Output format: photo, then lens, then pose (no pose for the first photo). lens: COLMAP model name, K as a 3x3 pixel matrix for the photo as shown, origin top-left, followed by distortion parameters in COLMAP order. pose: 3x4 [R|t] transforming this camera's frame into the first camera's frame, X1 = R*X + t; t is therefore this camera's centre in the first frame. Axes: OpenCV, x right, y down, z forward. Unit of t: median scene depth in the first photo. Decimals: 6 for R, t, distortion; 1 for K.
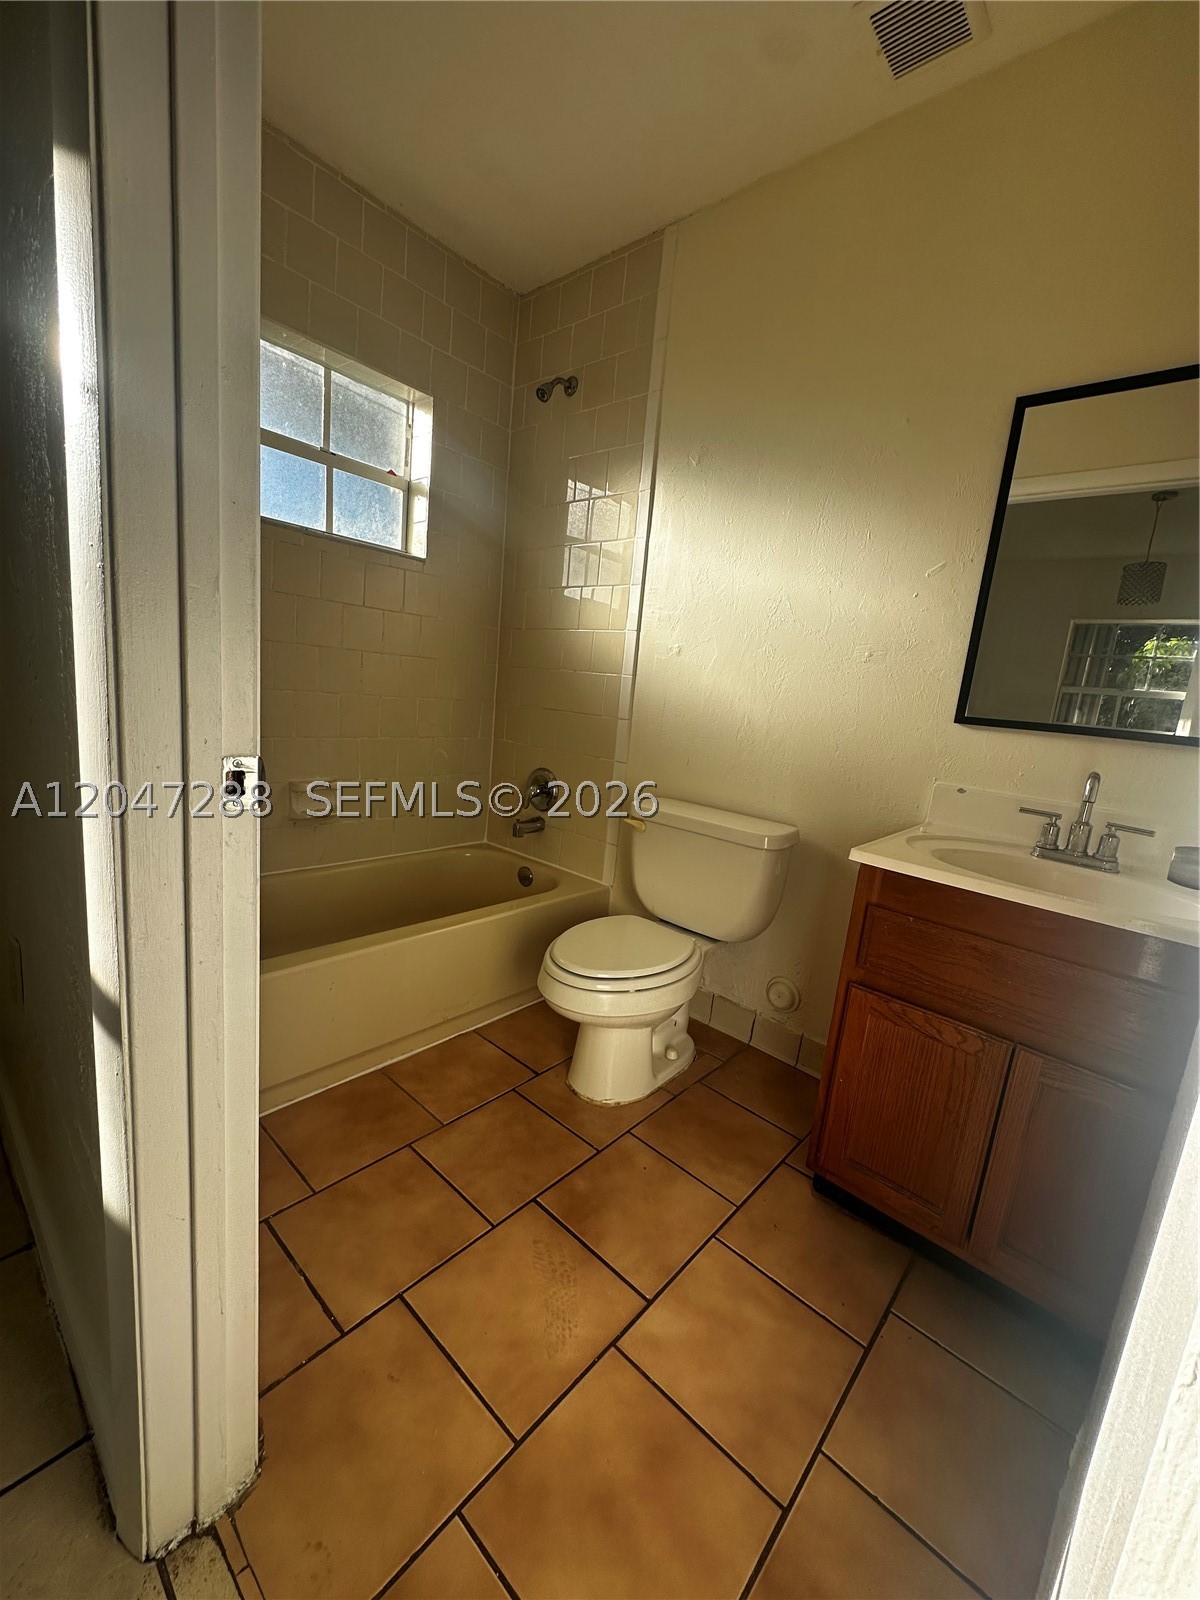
lens RADIAL K [[635.8, 0, 606.0], [0, 635.8, 801.2], [0, 0, 1]] dist [-0.003114, 0.000657]
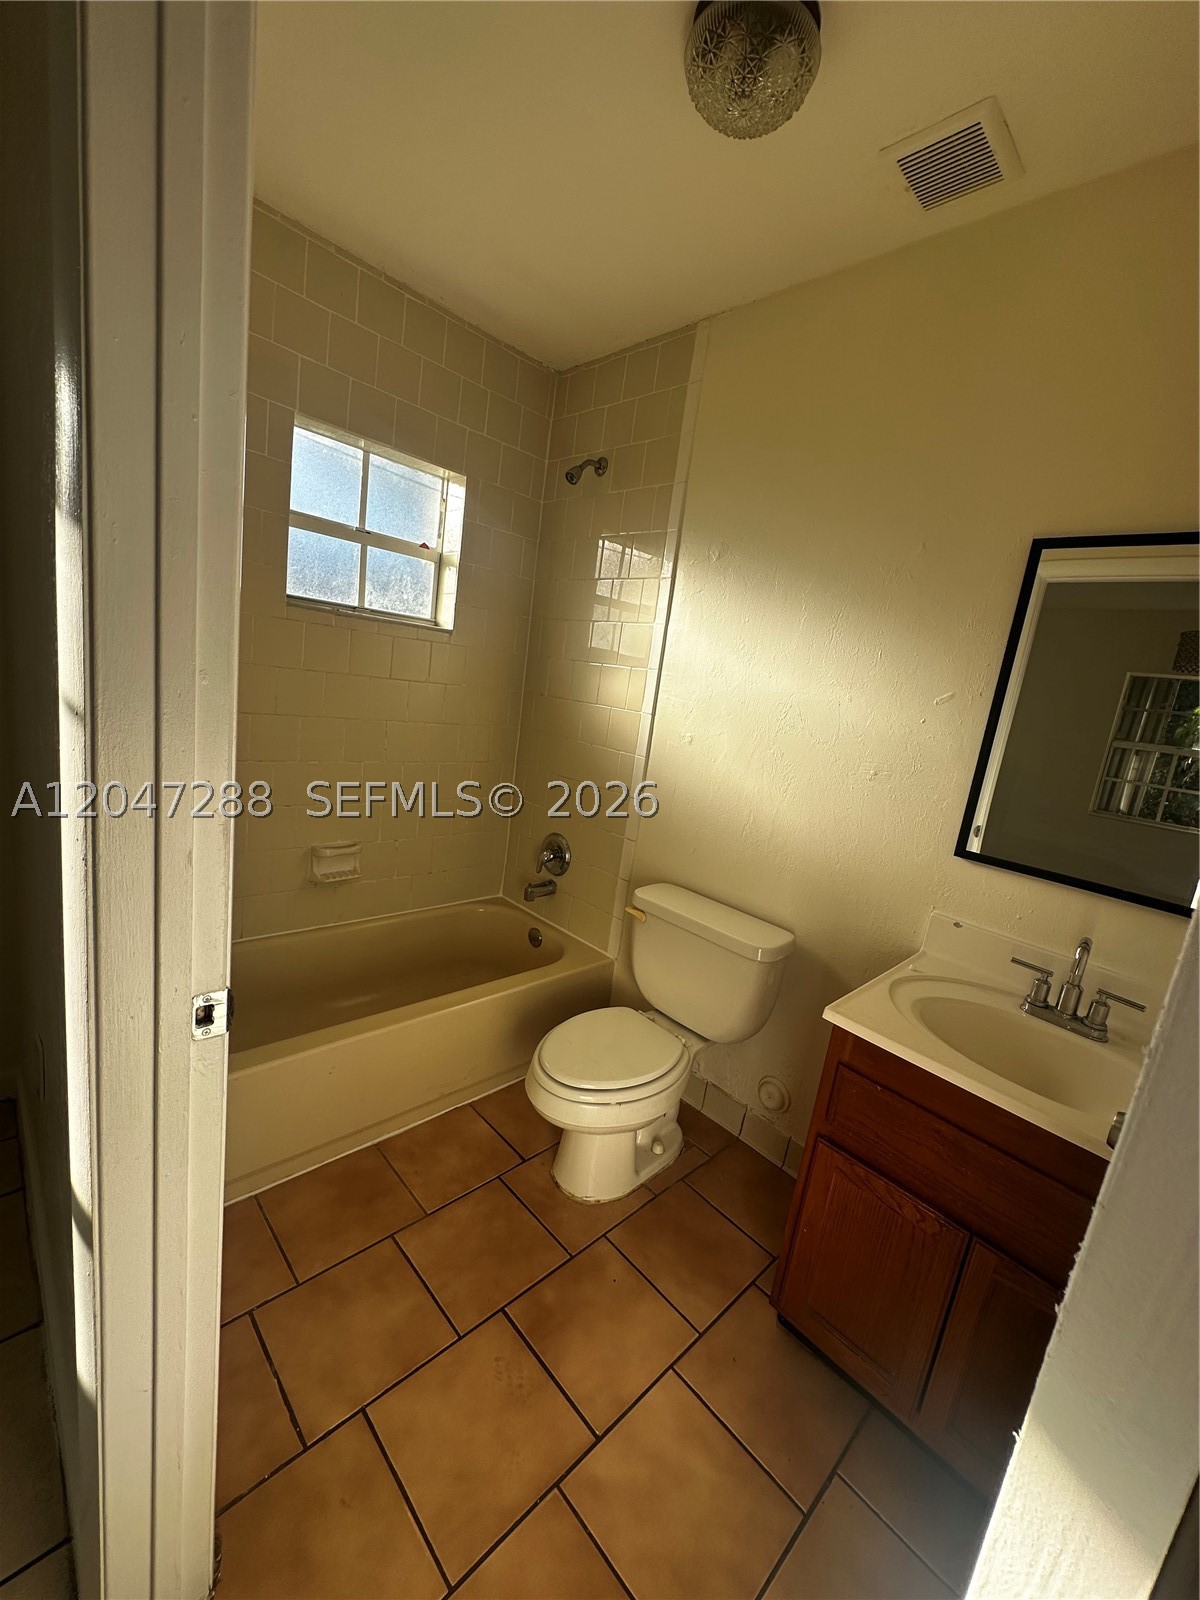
lens RADIAL K [[635.8, 0, 604.8], [0, 635.8, 804.0], [0, 0, 1]] dist [-0.003114, 0.000657]
pose [[0.996569, 0.052308, -0.064137, 0.067198], [-0.051954, 0.998624, 0.007180, -0.186886], [0.064424, -0.003823, 0.997915, -0.021377]]
